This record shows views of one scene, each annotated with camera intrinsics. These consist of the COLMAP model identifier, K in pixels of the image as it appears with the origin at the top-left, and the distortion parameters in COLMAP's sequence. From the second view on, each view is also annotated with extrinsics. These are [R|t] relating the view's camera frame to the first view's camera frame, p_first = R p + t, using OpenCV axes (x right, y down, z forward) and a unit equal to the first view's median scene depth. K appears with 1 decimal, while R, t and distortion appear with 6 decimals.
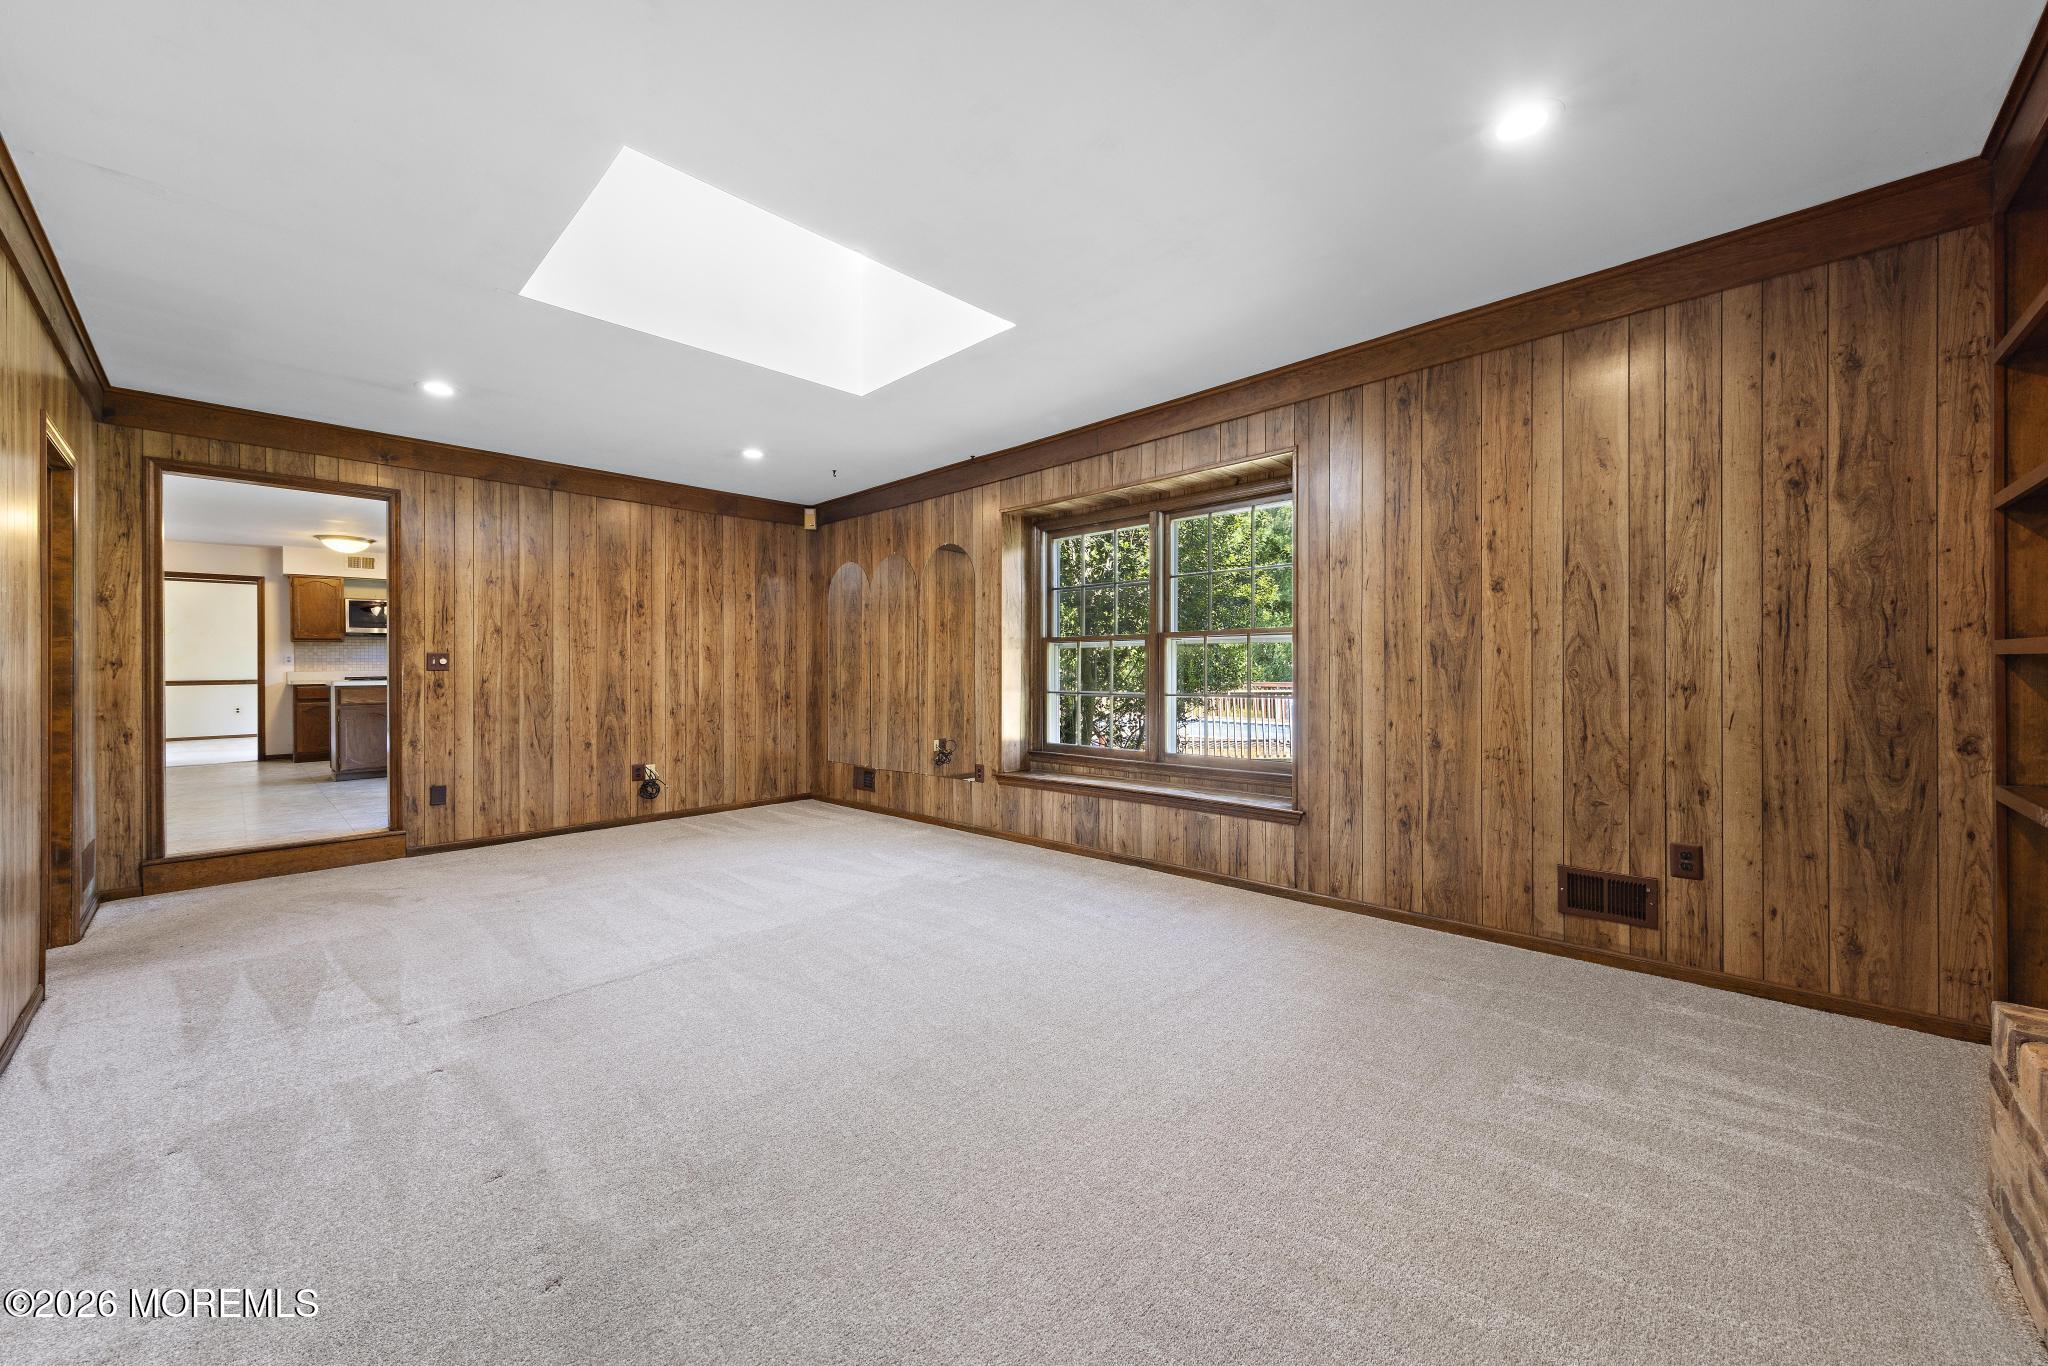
lens RADIAL K [[755.2, 0, 1021.9], [0, 755.2, 664.9], [0, 0, 1]] dist [0.006319, -0.000114]
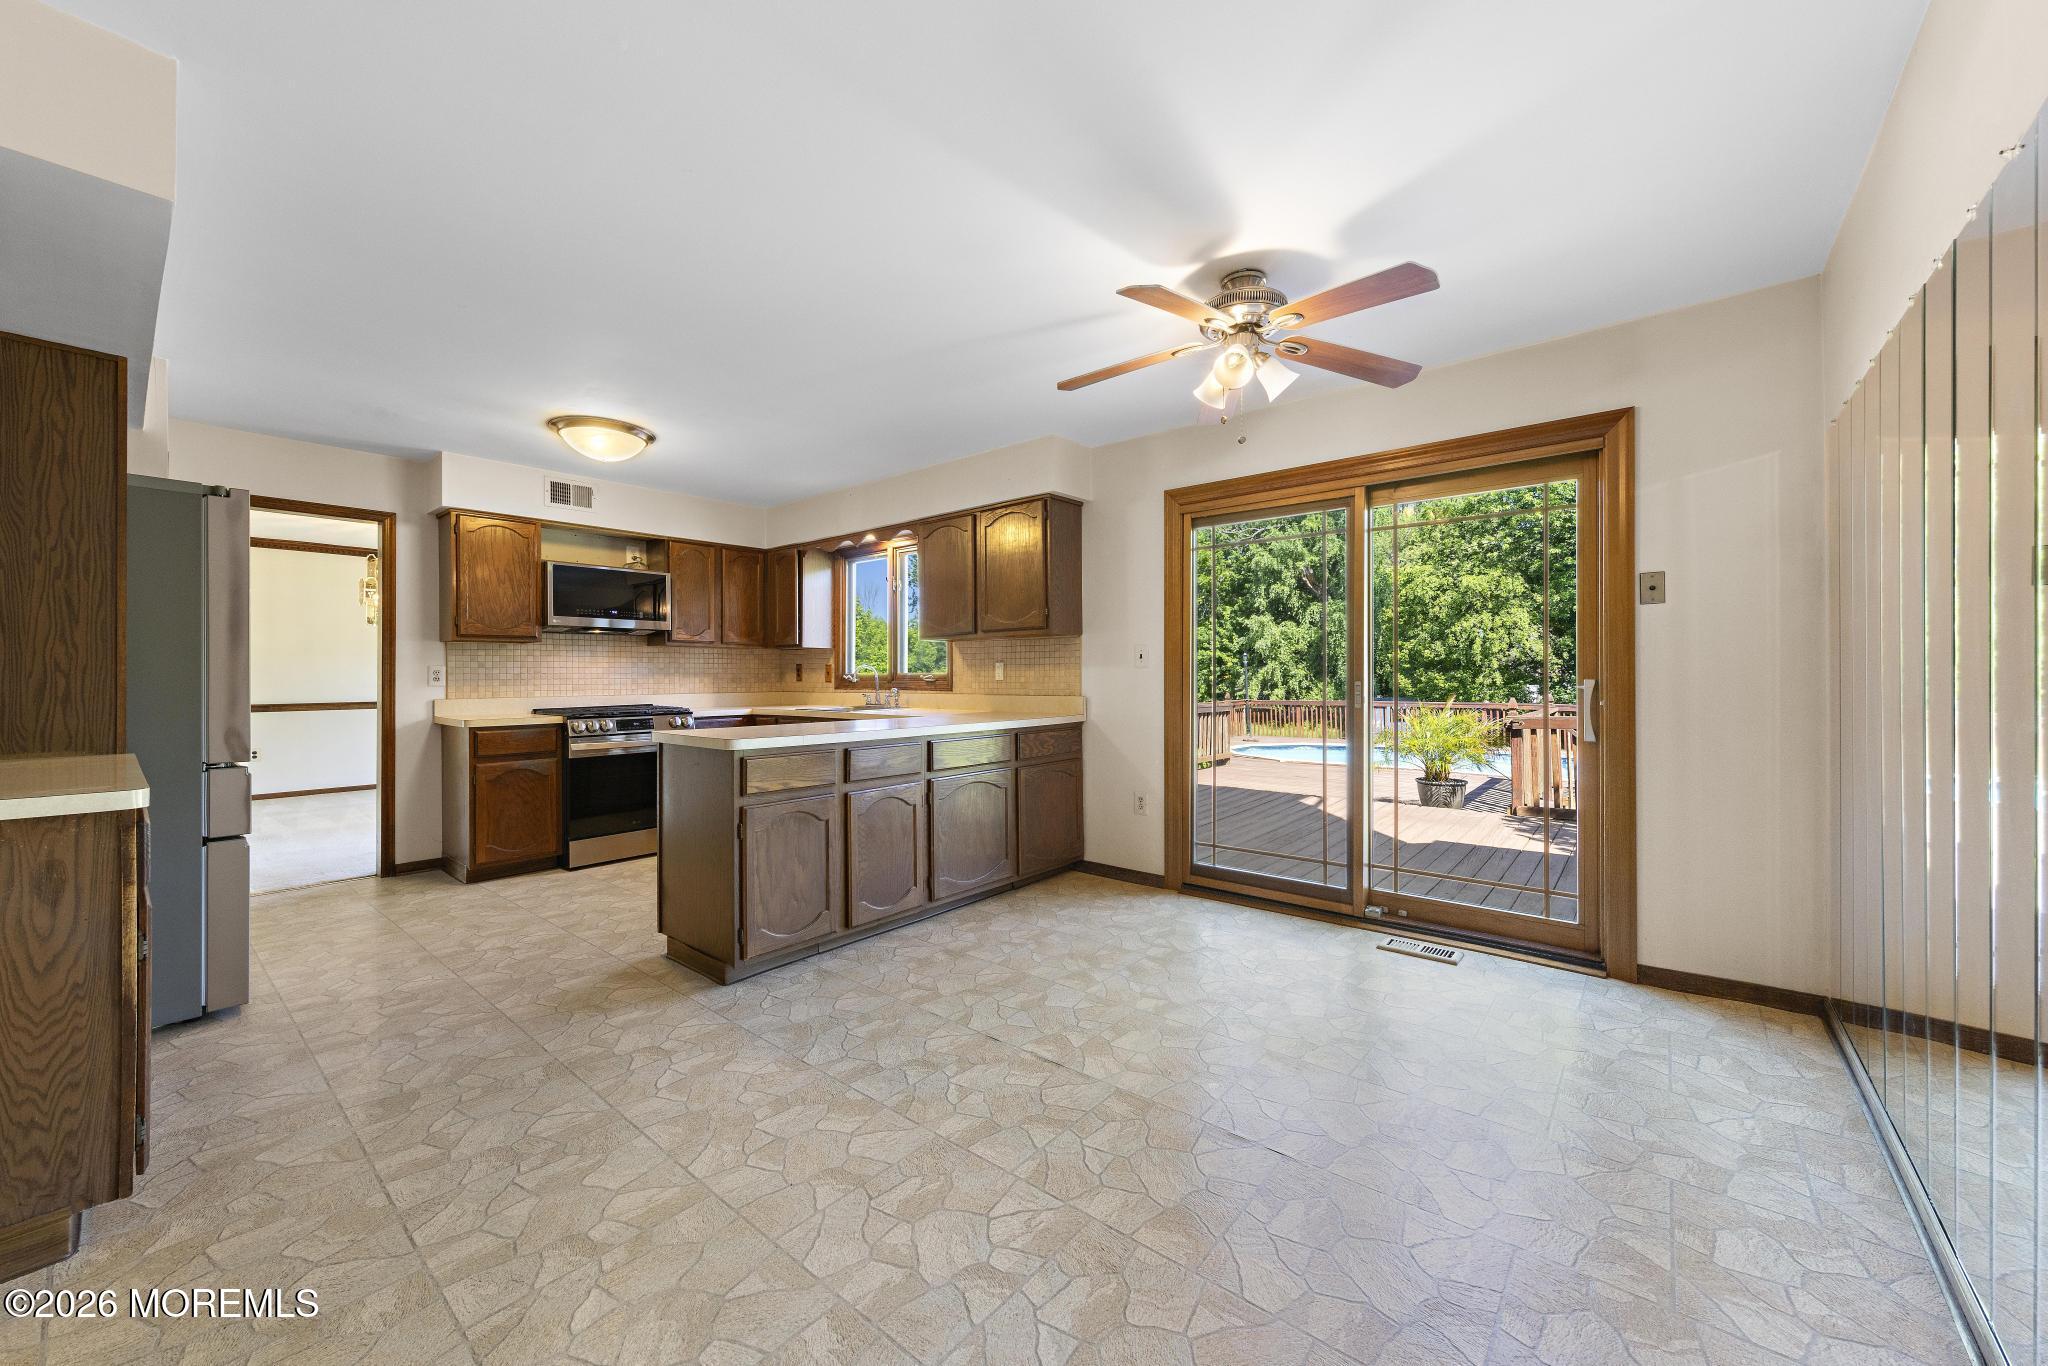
lens RADIAL K [[762.8, 0, 1027.3], [0, 762.8, 675.5], [0, 0, 1]] dist [0.006950, -0.000232]
pose [[0.997540, 0.008295, 0.069602, -1.233284], [-0.008050, 0.999960, -0.003803, -0.017511], [-0.069631, 0.003233, 0.997568, 0.929914]]
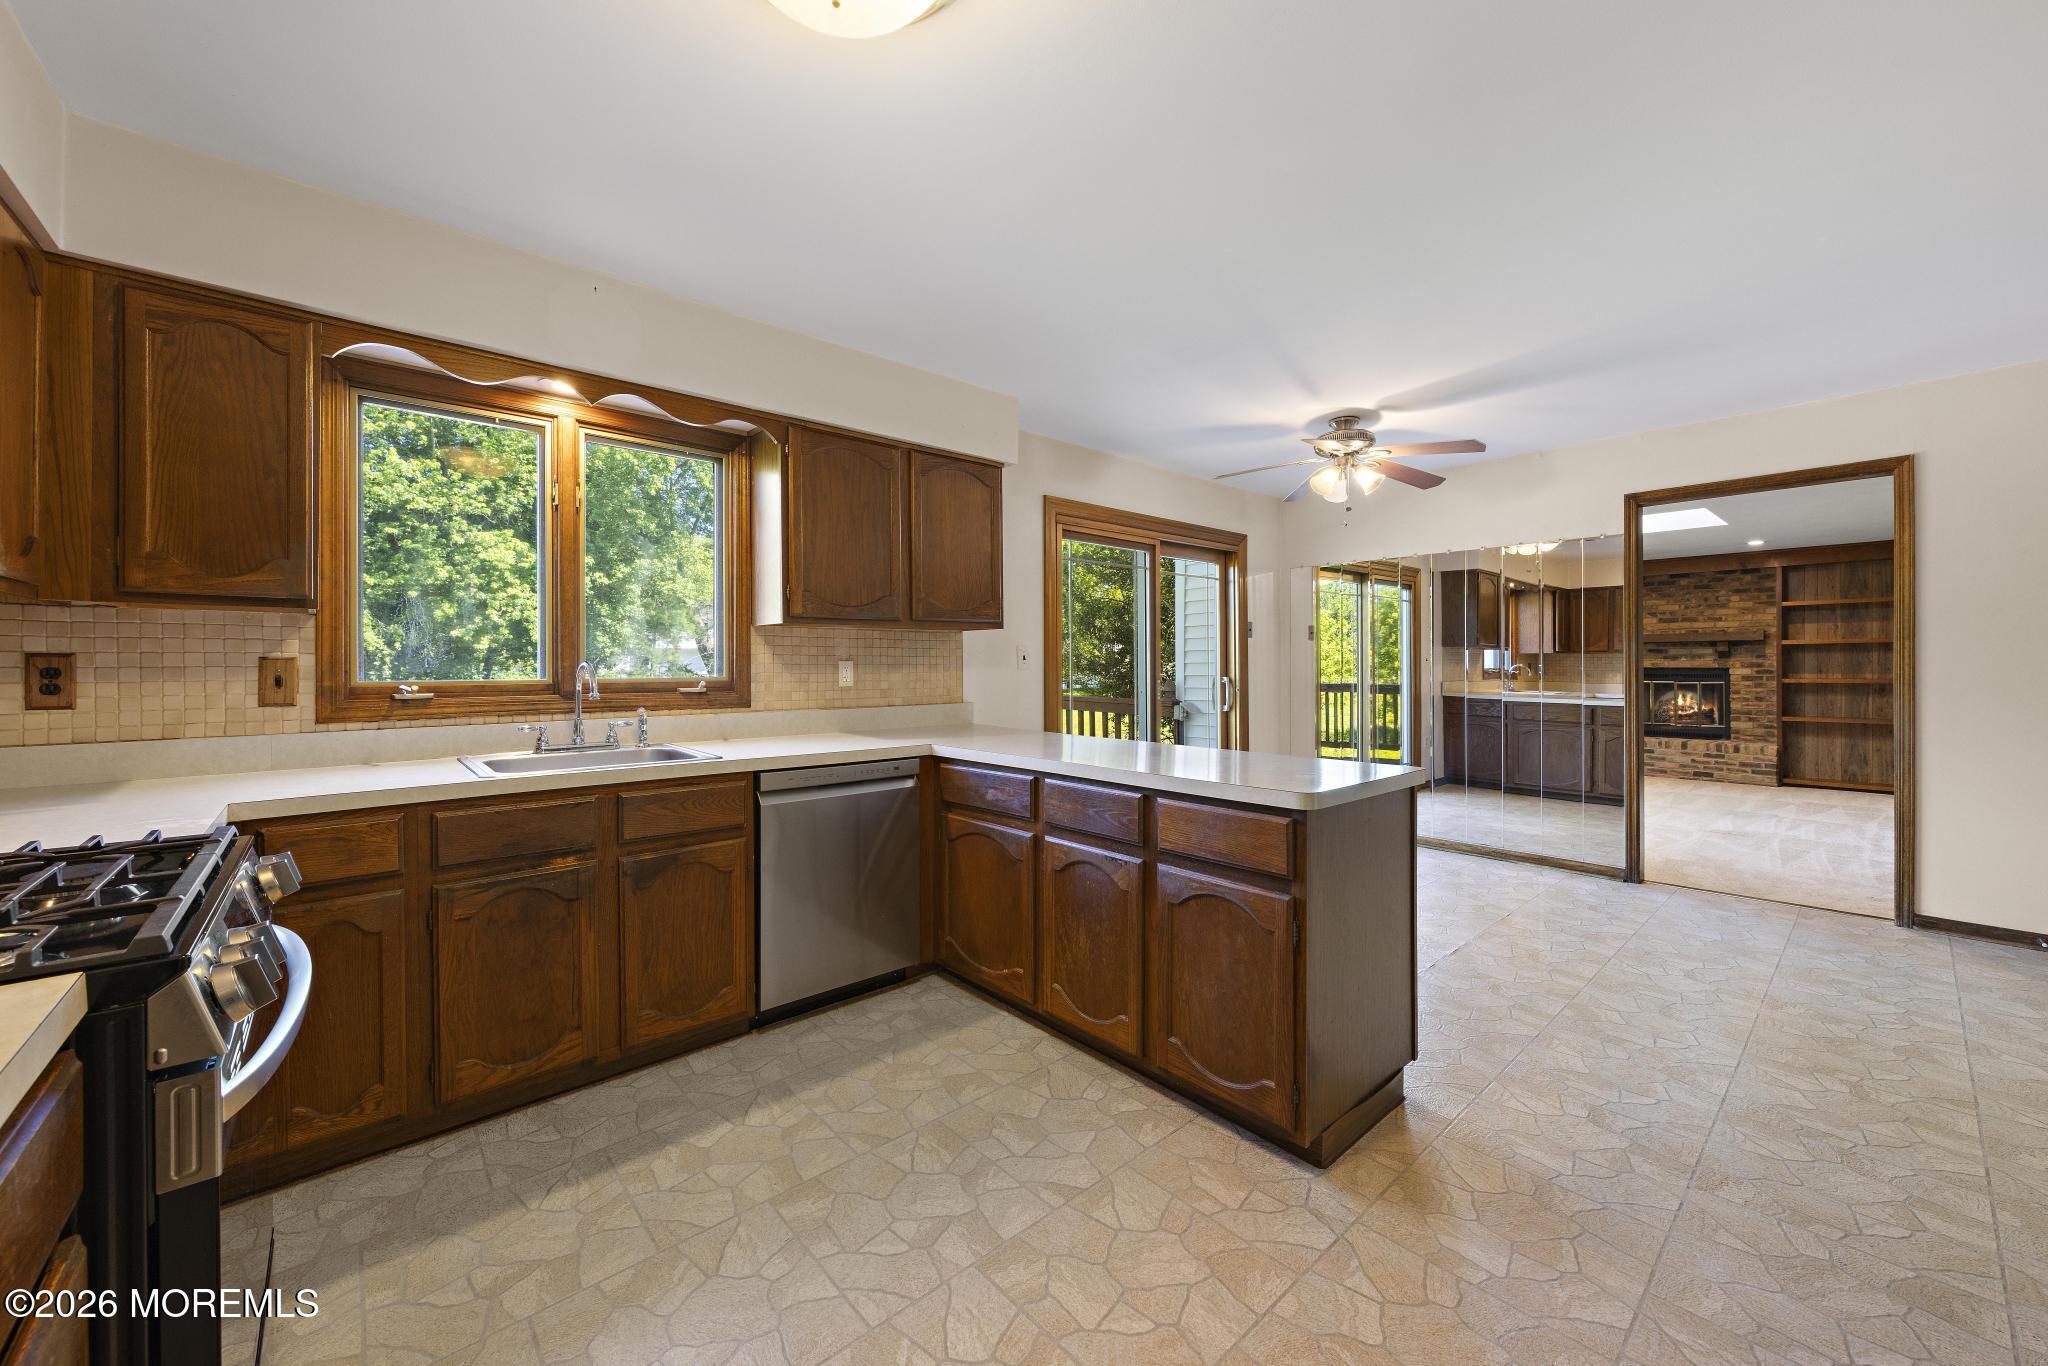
lens RADIAL K [[775.7, 0, 1030.2], [0, 775.7, 665.7], [0, 0, 1]] dist [0.004243, 0.000103]
pose [[0.076630, 0.008826, 0.997021, -1.962003], [0.002414, 0.999956, -0.009037, -0.028093], [-0.997057, 0.003099, 0.076605, 1.797095]]
